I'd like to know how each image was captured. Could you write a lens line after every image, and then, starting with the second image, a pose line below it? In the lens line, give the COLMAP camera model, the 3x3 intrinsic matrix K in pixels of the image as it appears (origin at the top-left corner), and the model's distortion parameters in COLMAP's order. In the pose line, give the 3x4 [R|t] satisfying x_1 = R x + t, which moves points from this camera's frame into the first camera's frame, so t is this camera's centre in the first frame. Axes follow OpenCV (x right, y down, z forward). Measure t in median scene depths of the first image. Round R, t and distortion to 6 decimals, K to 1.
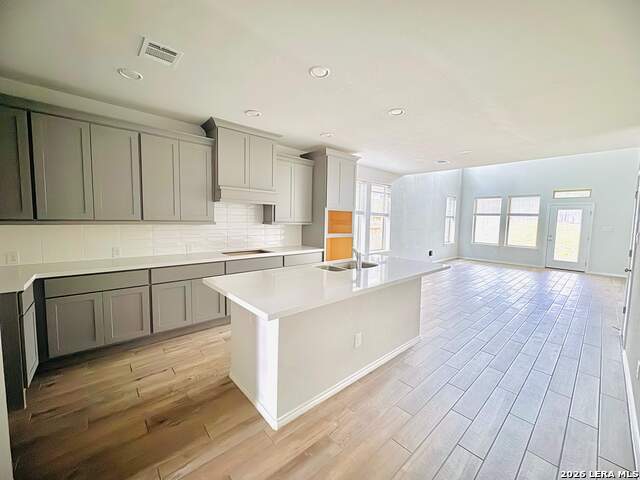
lens RADIAL K [[256.4, 0, 316.2], [0, 256.4, 238.9], [0, 0, 1]] dist [0.000088, 0.000029]
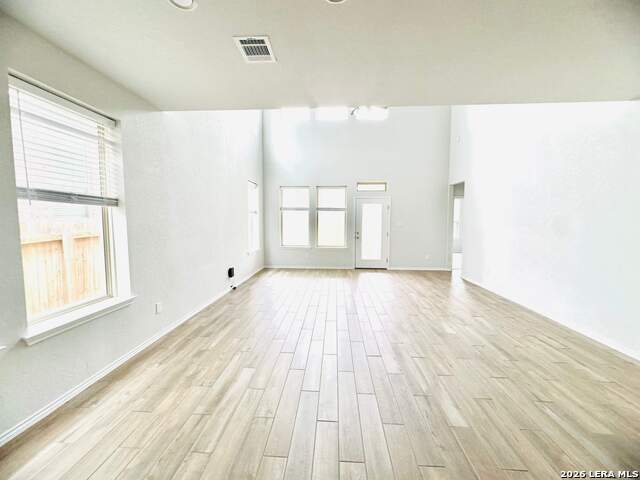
lens RADIAL K [[256.4, 0, 316.3], [0, 256.4, 239.3], [0, 0, 1]] dist [0.000088, 0.000029]
pose [[0.717874, -0.068140, 0.692830, 0.179446], [0.066339, 0.997365, 0.029354, -0.024034], [-0.693005, 0.024889, 0.720503, 0.426857]]
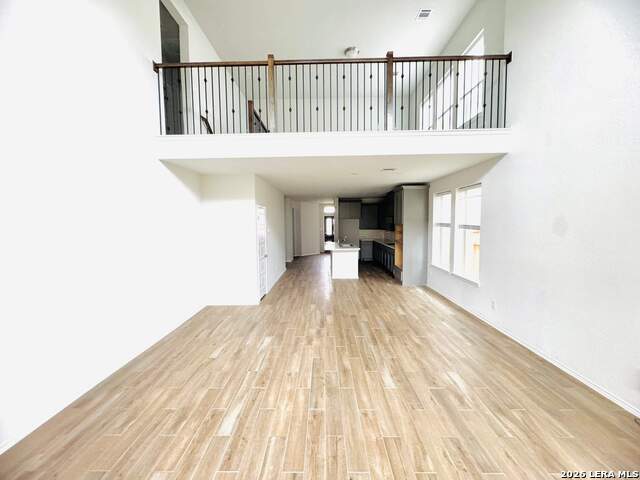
lens RADIAL K [[256.4, 0, 321.5], [0, 256.4, 237.9], [0, 0, 1]] dist [0.000088, 0.000029]
pose [[-0.670003, 0.037864, -0.741392, 0.875911], [-0.061290, 0.992467, 0.106076, -0.092544], [0.739824, 0.116511, -0.662635, 0.935288]]
